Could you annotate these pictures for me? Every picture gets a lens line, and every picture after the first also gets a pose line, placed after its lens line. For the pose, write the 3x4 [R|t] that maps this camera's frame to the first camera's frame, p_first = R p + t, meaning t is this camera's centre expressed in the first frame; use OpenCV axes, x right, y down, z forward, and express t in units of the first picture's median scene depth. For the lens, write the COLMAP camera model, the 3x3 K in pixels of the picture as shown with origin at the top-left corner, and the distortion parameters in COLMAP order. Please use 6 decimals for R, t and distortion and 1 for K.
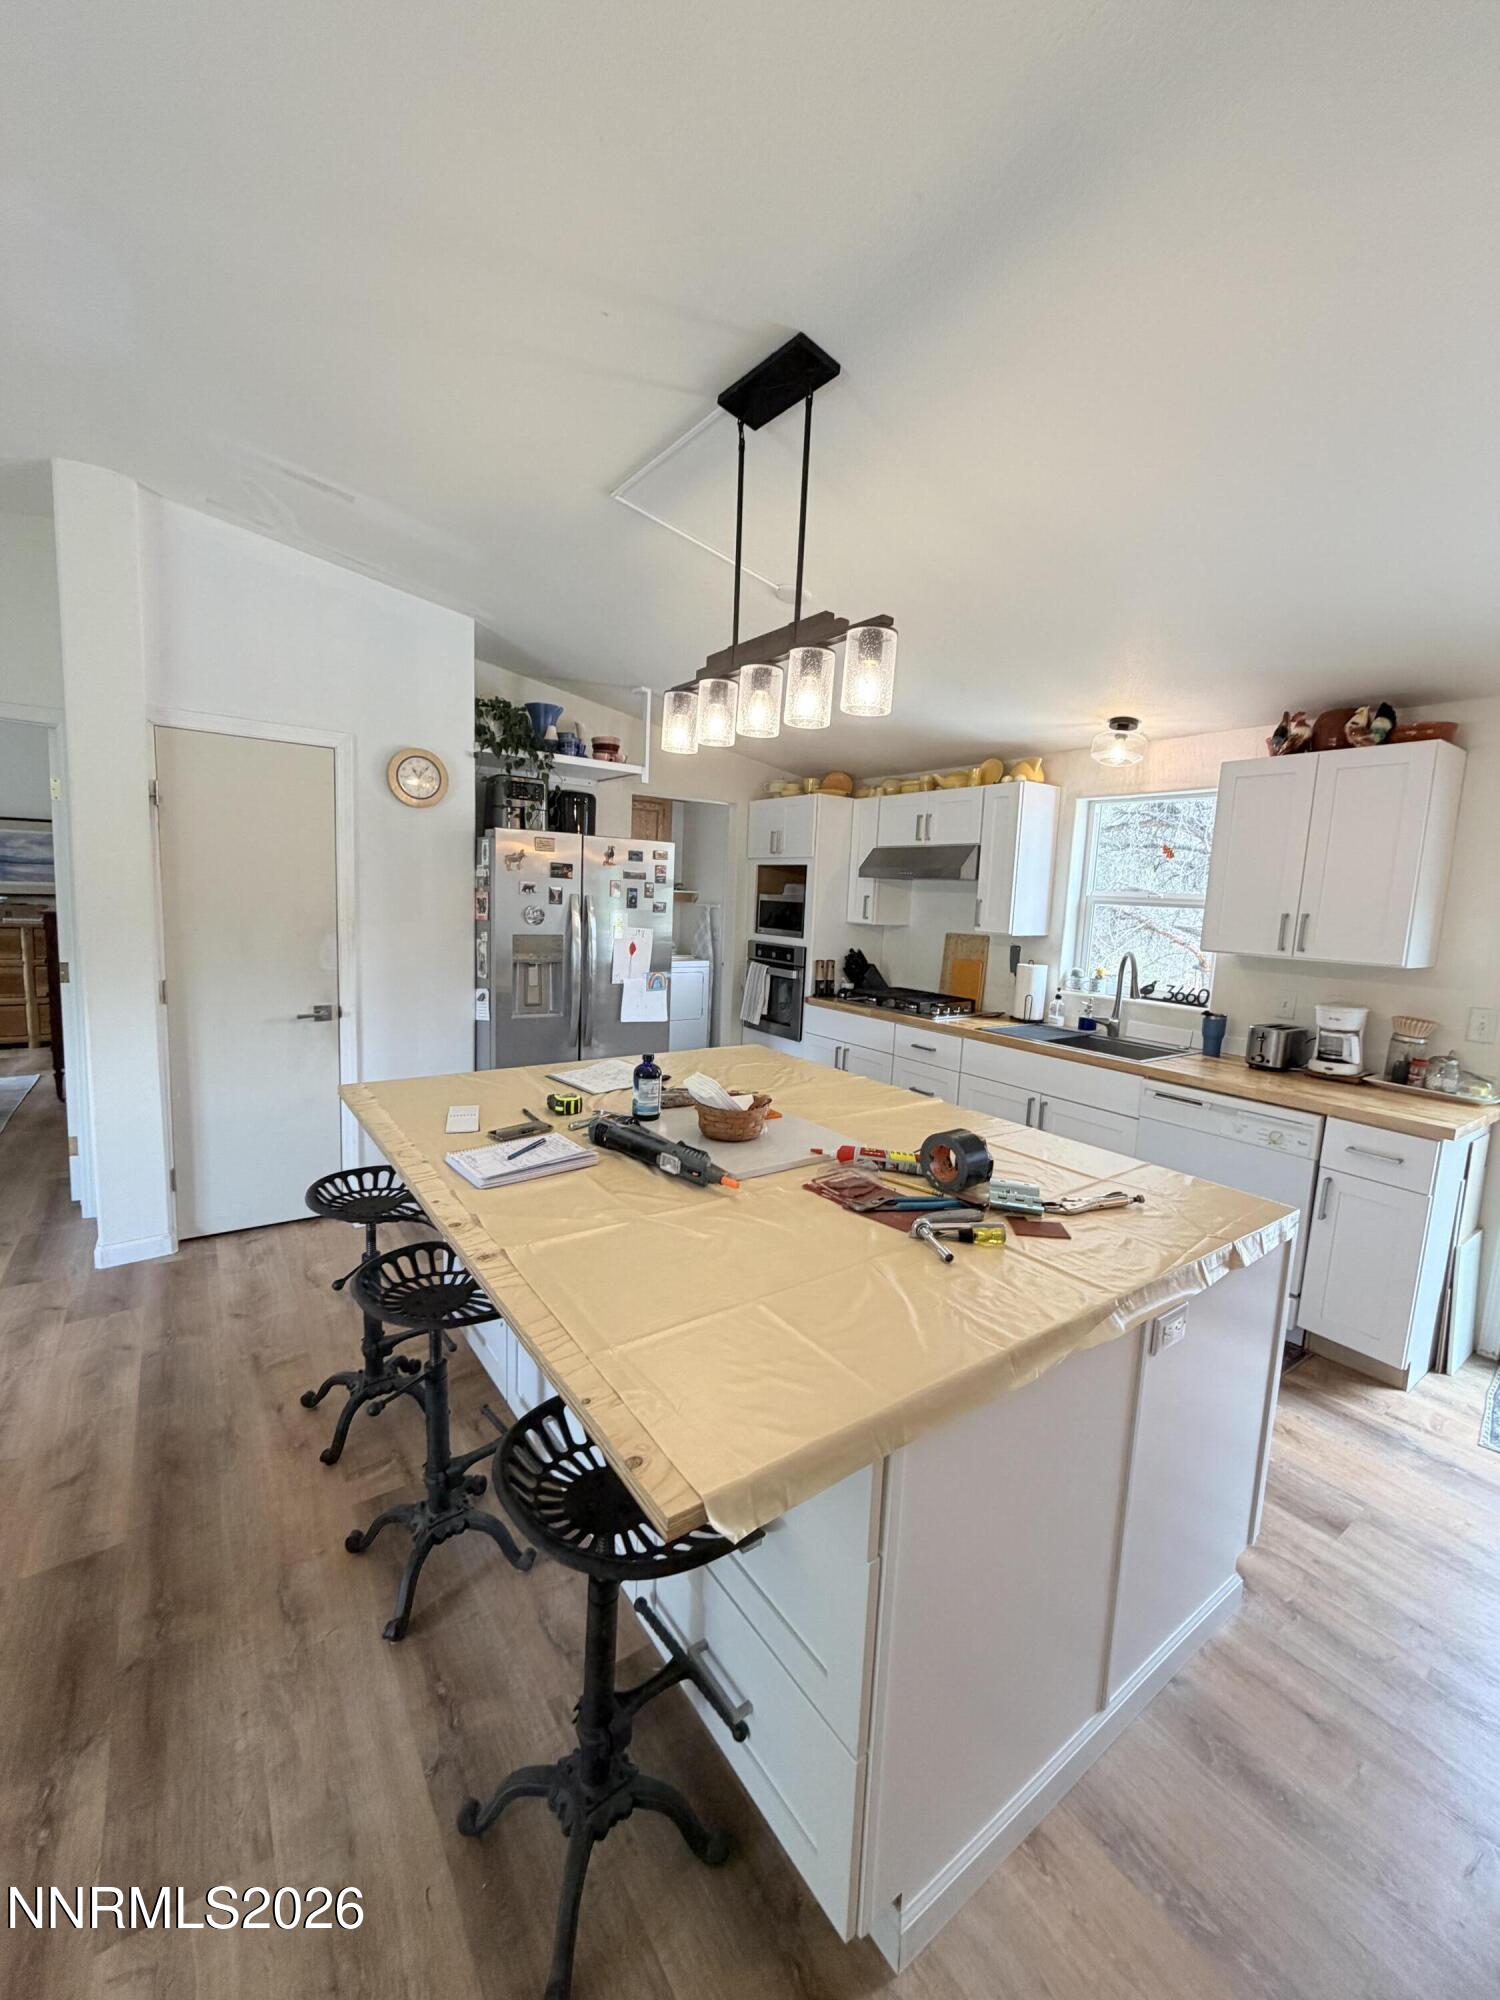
lens RADIAL K [[794.5, 0, 748.7], [0, 794.5, 994.1], [0, 0, 1]] dist [0.000761, -0.000324]
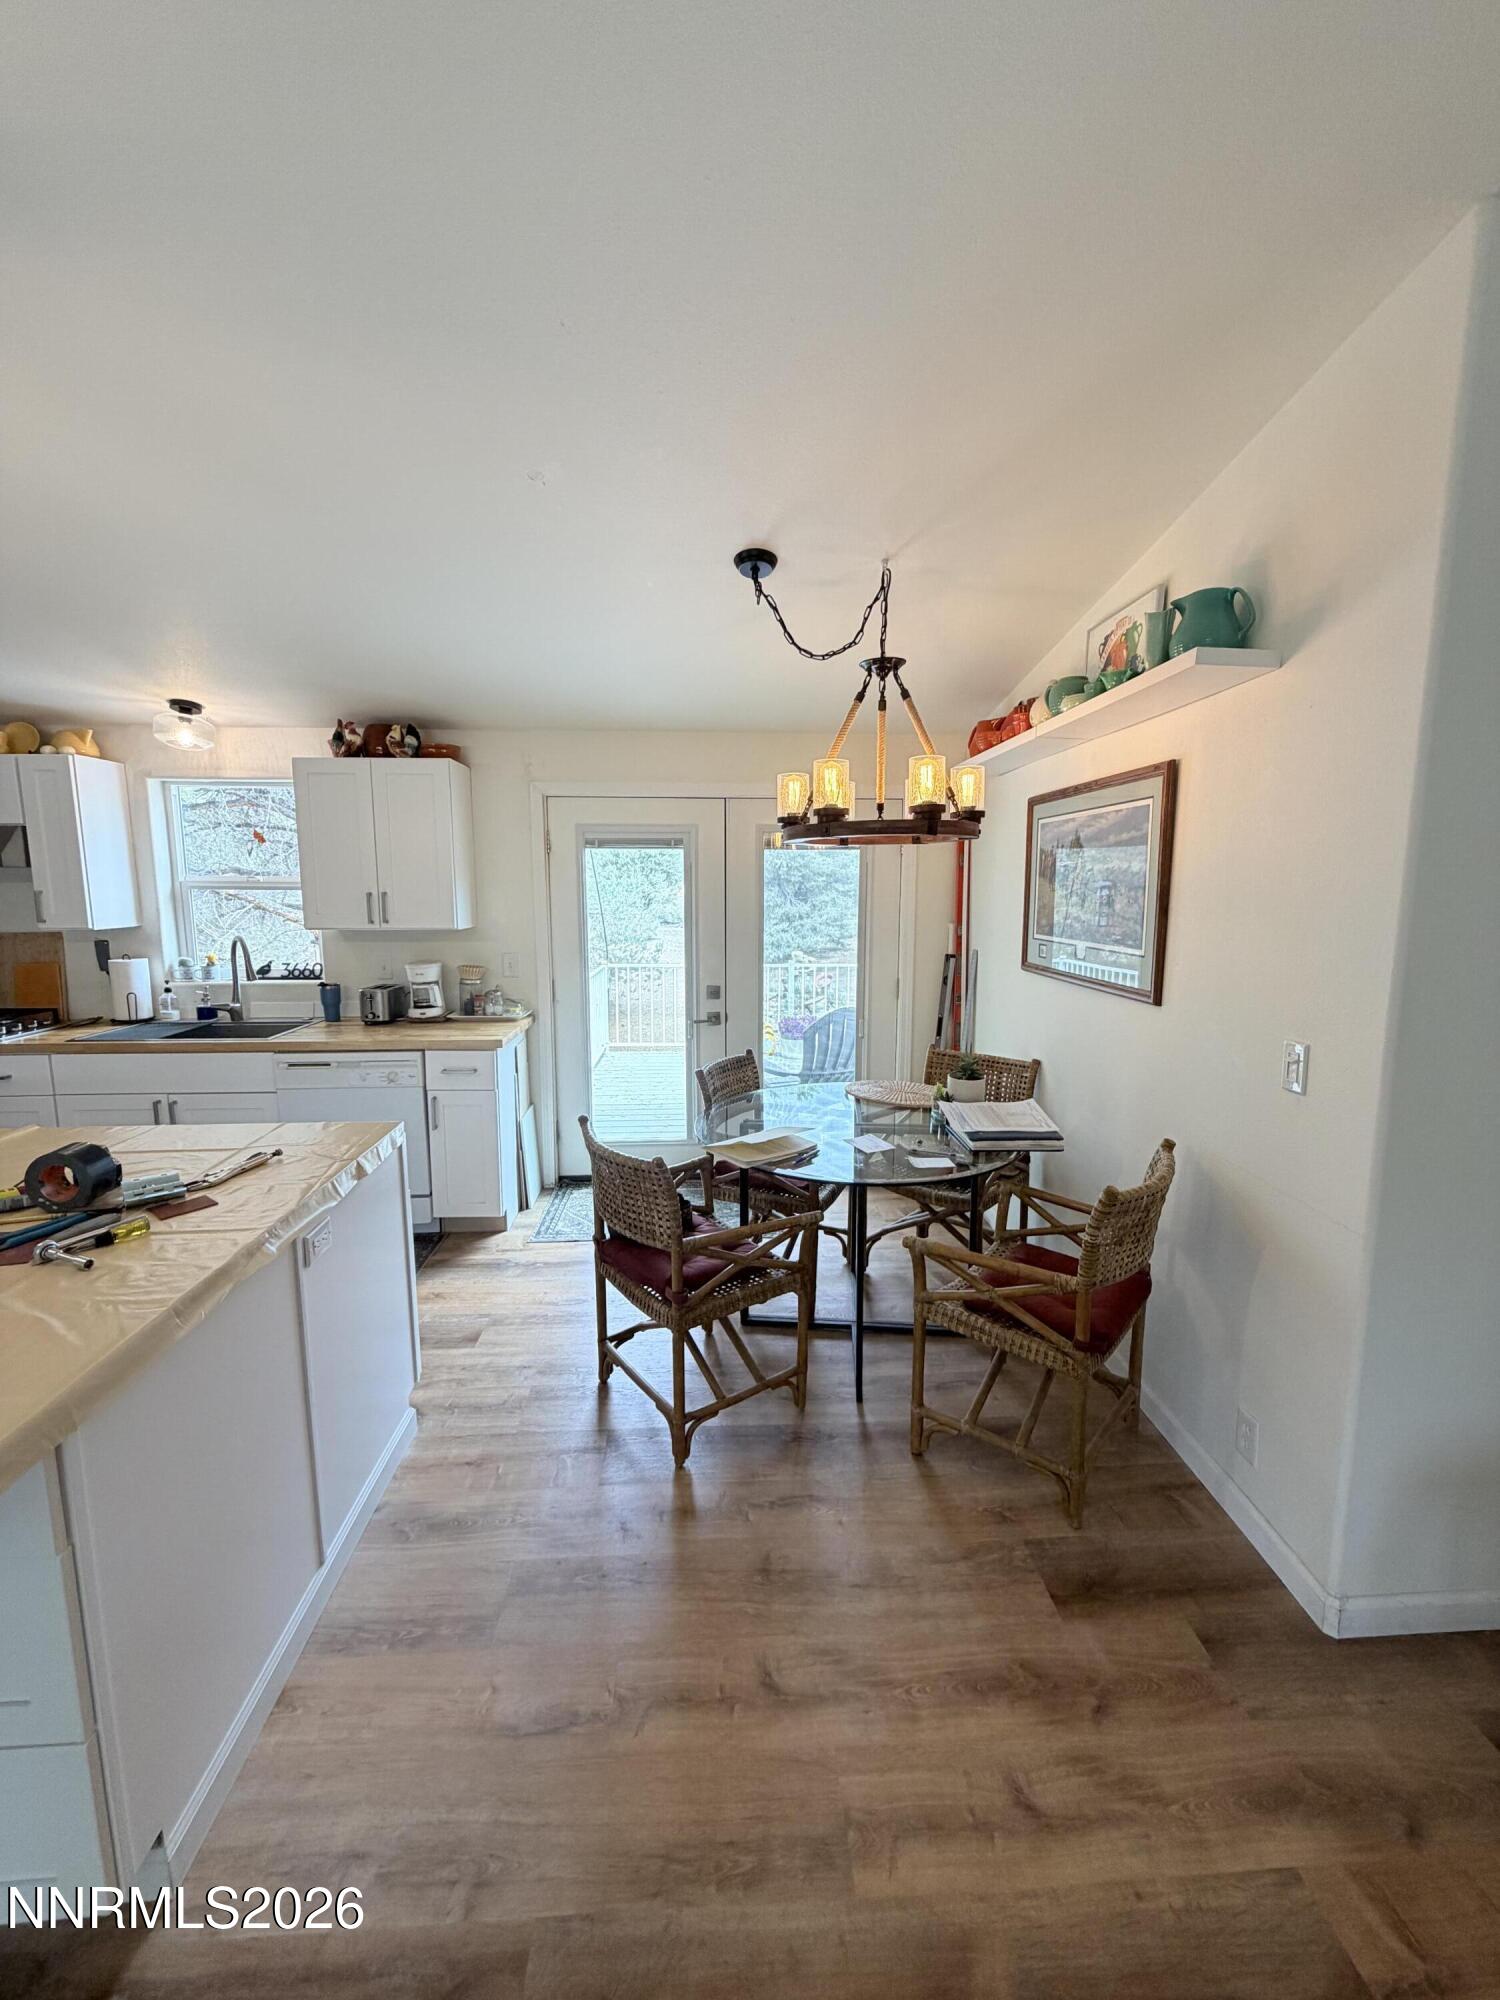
lens RADIAL K [[794.5, 0, 748.7], [0, 794.5, 994.1], [0, 0, 1]] dist [0.000761, -0.000324]
pose [[0.531298, -0.157066, 0.832498, -0.042906], [0.129184, 0.986192, 0.103619, -0.000838], [-0.837278, 0.052493, 0.544252, -0.130374]]
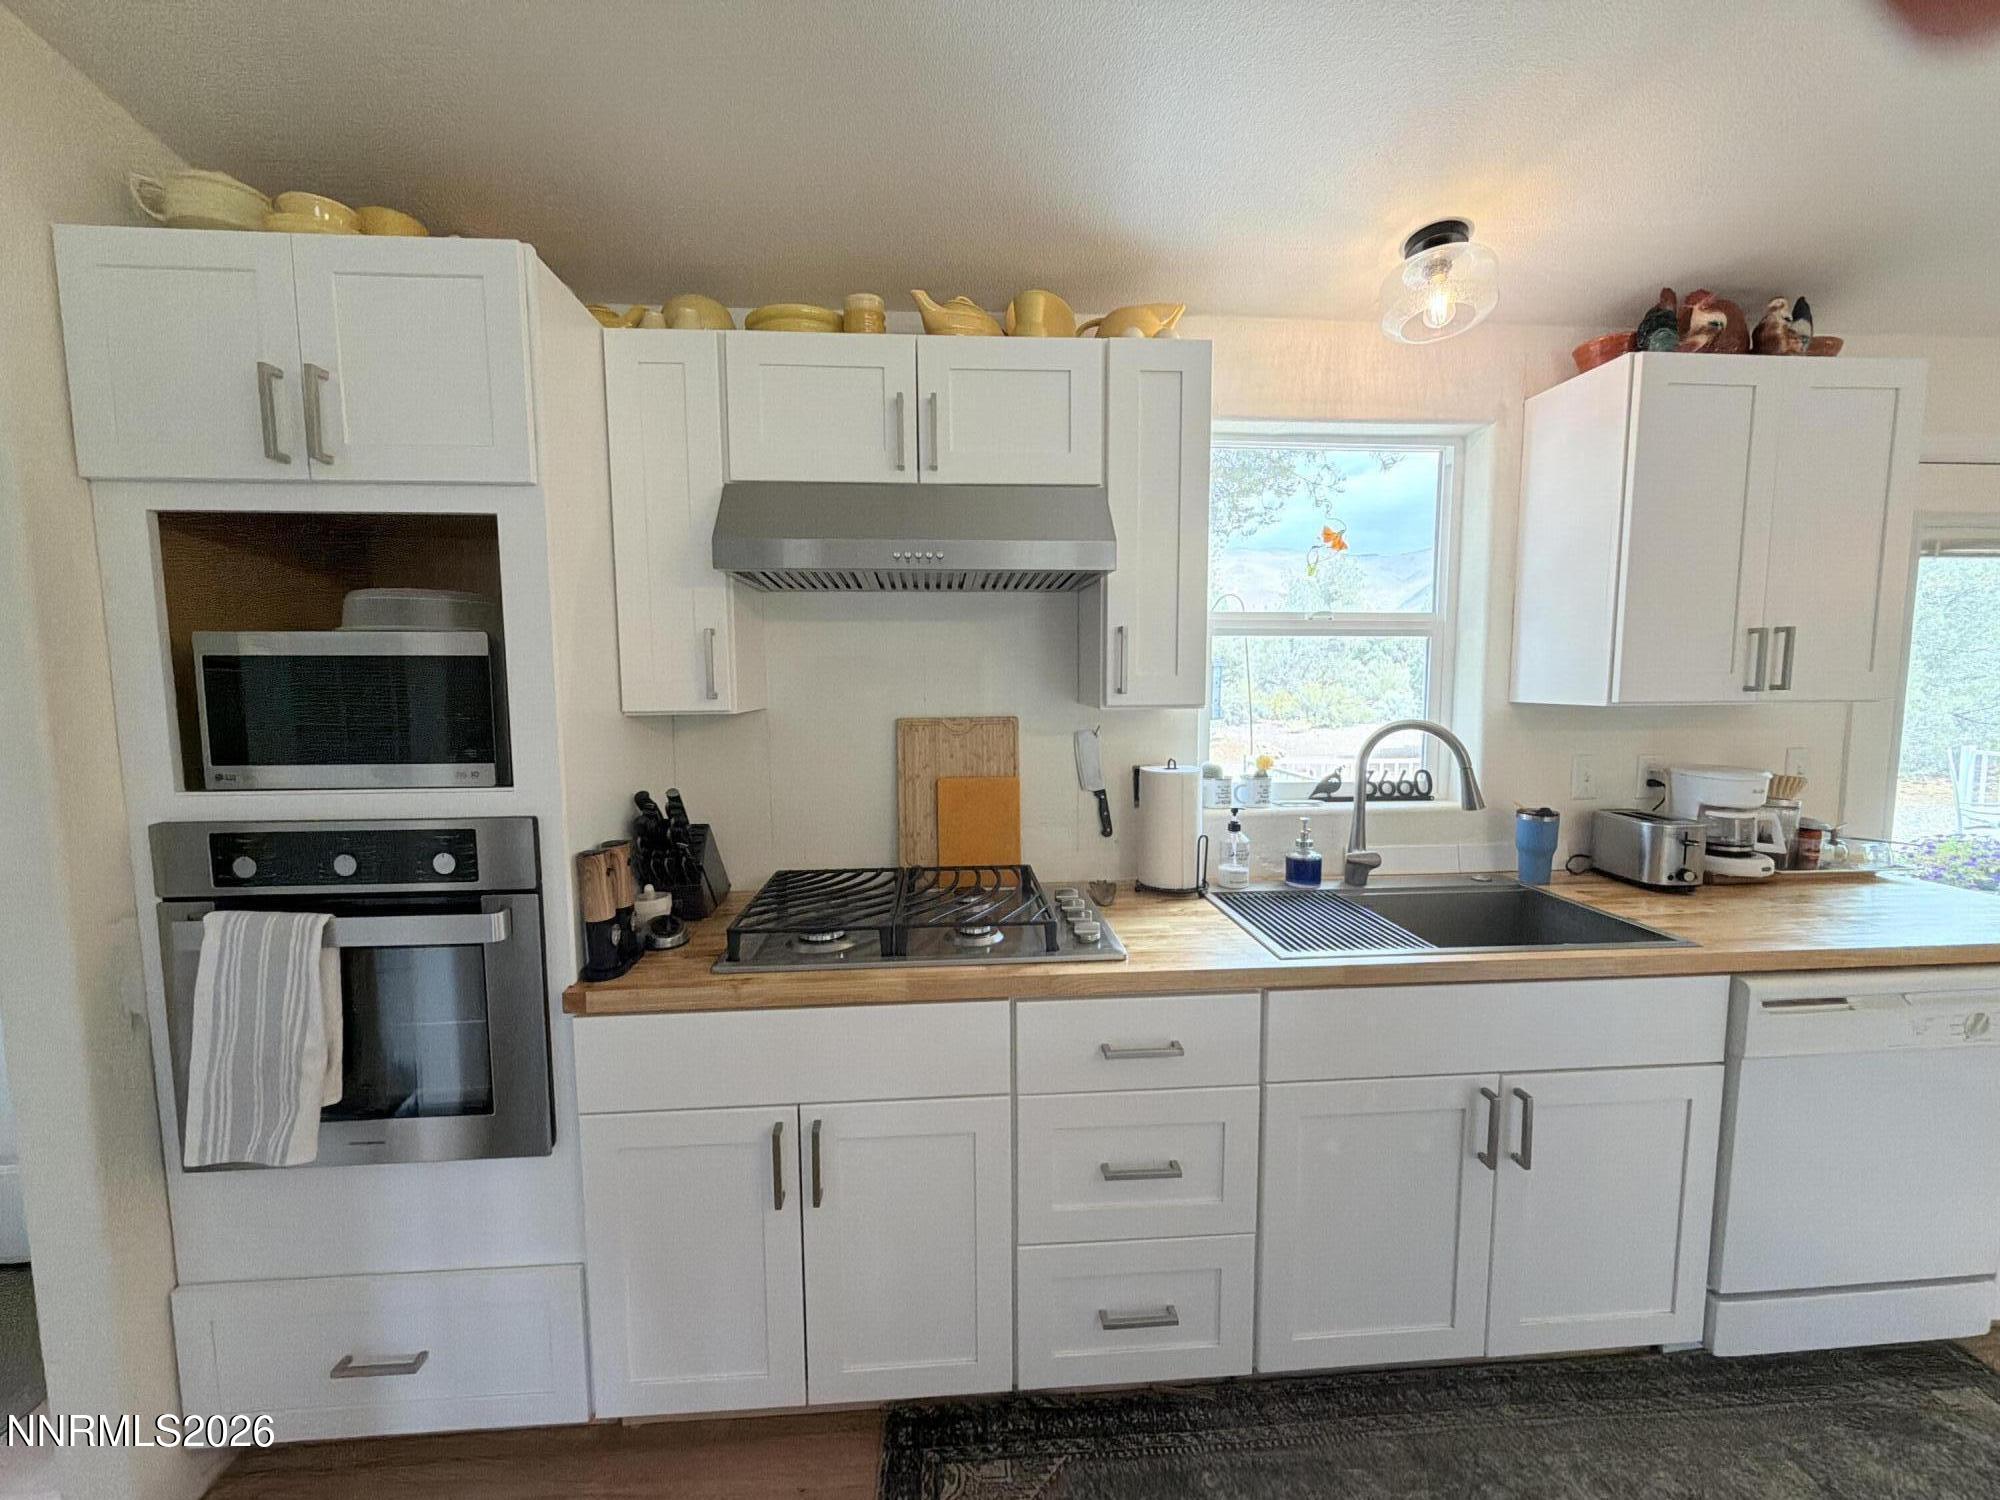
lens RADIAL K [[794.5, 0, 991.2], [0, 794.5, 753.0], [0, 0, 1]] dist [0.000761, -0.000324]
pose [[0.518917, -0.125602, 0.845547, -0.133499], [0.137962, 0.988485, 0.062166, -0.134856], [-0.843618, 0.084395, 0.530270, 1.273599]]
